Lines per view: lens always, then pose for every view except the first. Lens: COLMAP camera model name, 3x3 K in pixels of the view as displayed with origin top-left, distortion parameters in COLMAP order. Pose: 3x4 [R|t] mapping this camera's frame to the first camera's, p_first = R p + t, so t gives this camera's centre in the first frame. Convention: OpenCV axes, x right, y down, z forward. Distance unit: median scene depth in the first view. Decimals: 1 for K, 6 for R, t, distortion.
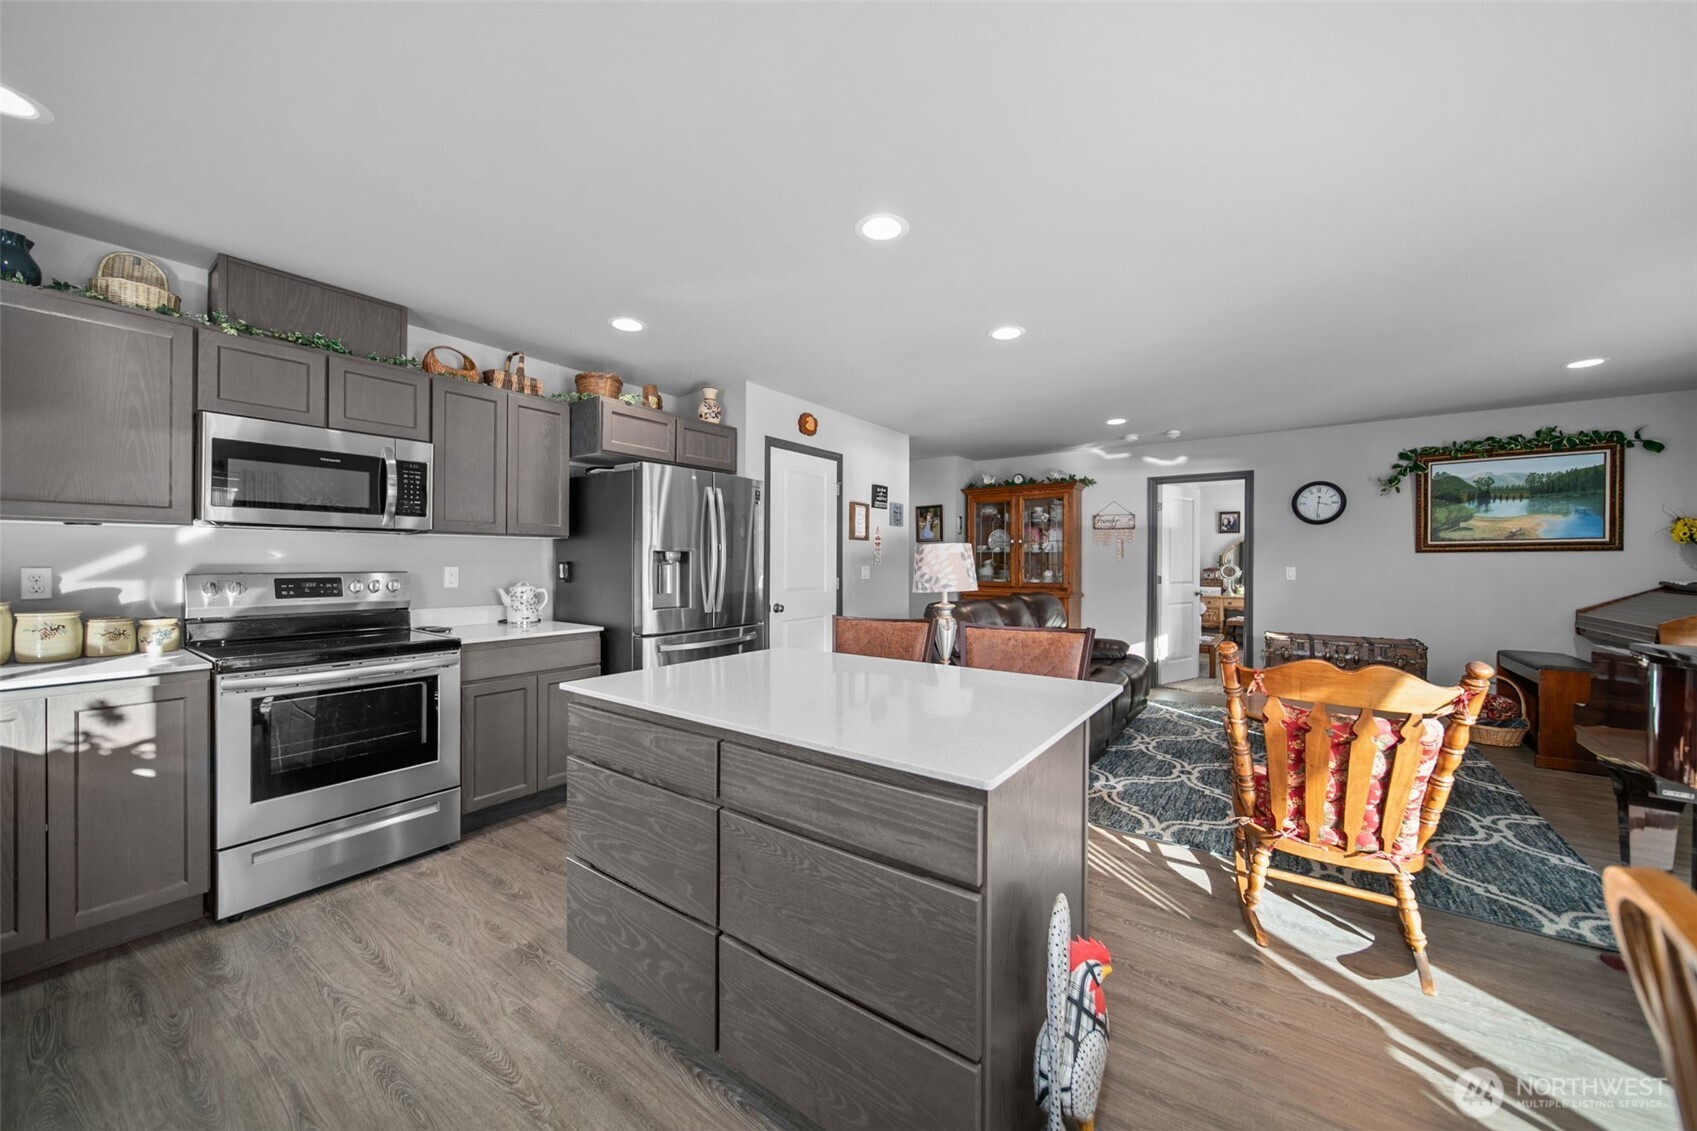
lens RADIAL K [[596.4, 0, 848.2], [0, 596.4, 555.5], [0, 0, 1]] dist [0.001131, -0.000184]
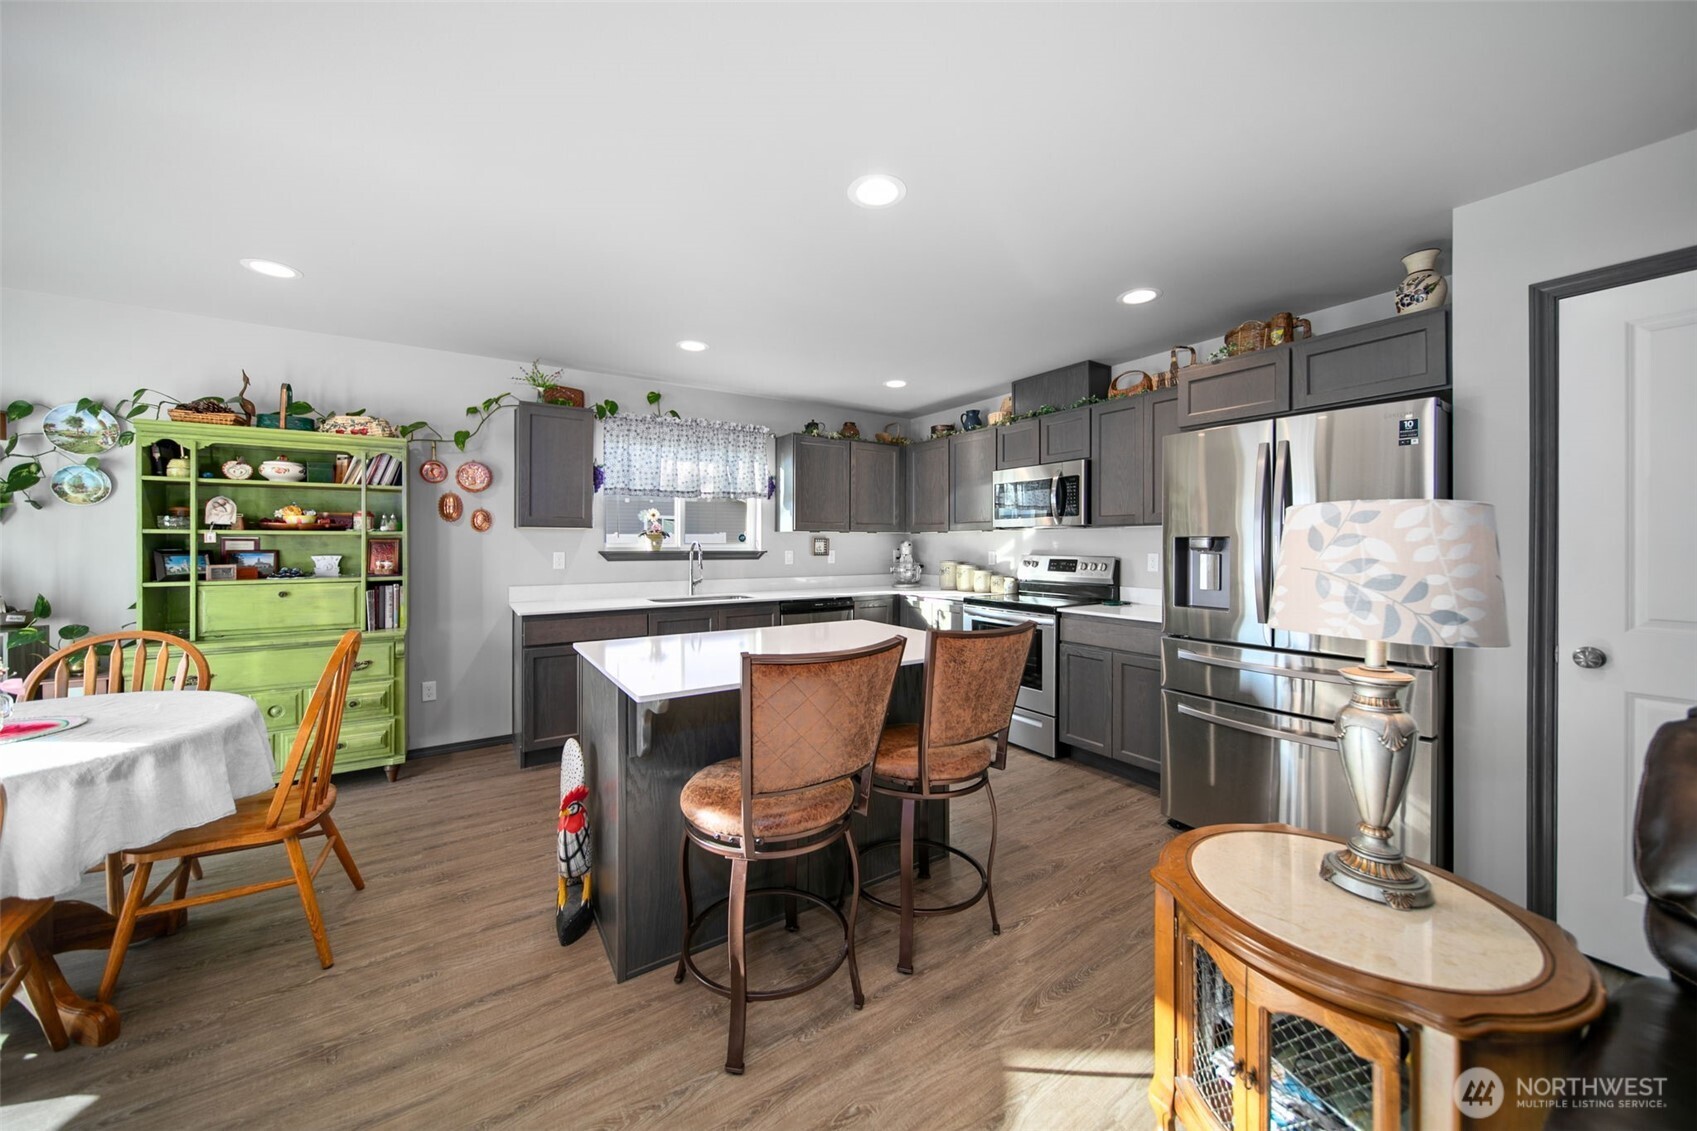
lens RADIAL K [[600.0, 0, 865.0], [0, 600.0, 545.2], [0, 0, 1]] dist [0.001050, -0.000004]
pose [[-0.317387, -0.002703, -0.948292, 0.764639], [0.007041, 0.999962, -0.005207, 0.004496], [0.948270, -0.008329, -0.317355, 1.036818]]
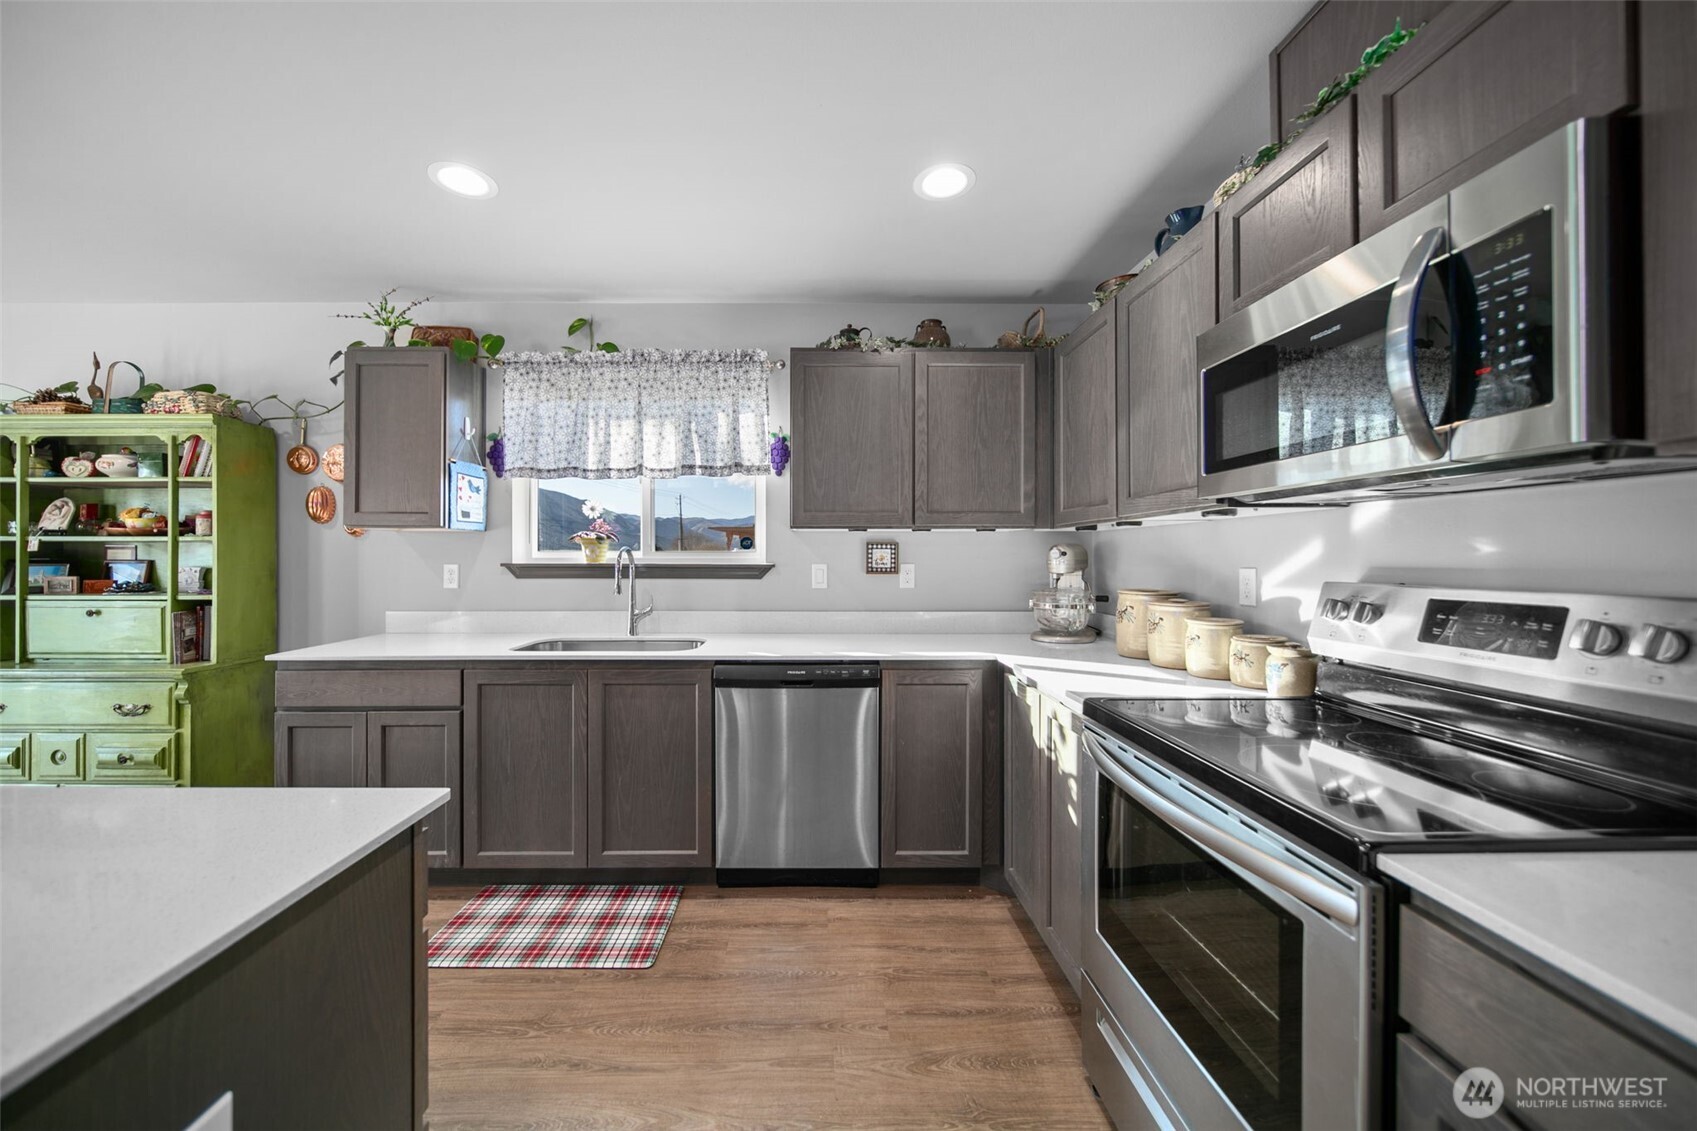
lens RADIAL K [[596.4, 0, 848.2], [0, 596.4, 555.5], [0, 0, 1]] dist [0.001131, -0.000184]
pose [[-0.795404, -0.006635, -0.606043, -0.306868], [0.002242, 0.999901, -0.013889, 0.009129], [0.606076, -0.012406, -0.795310, 1.091065]]
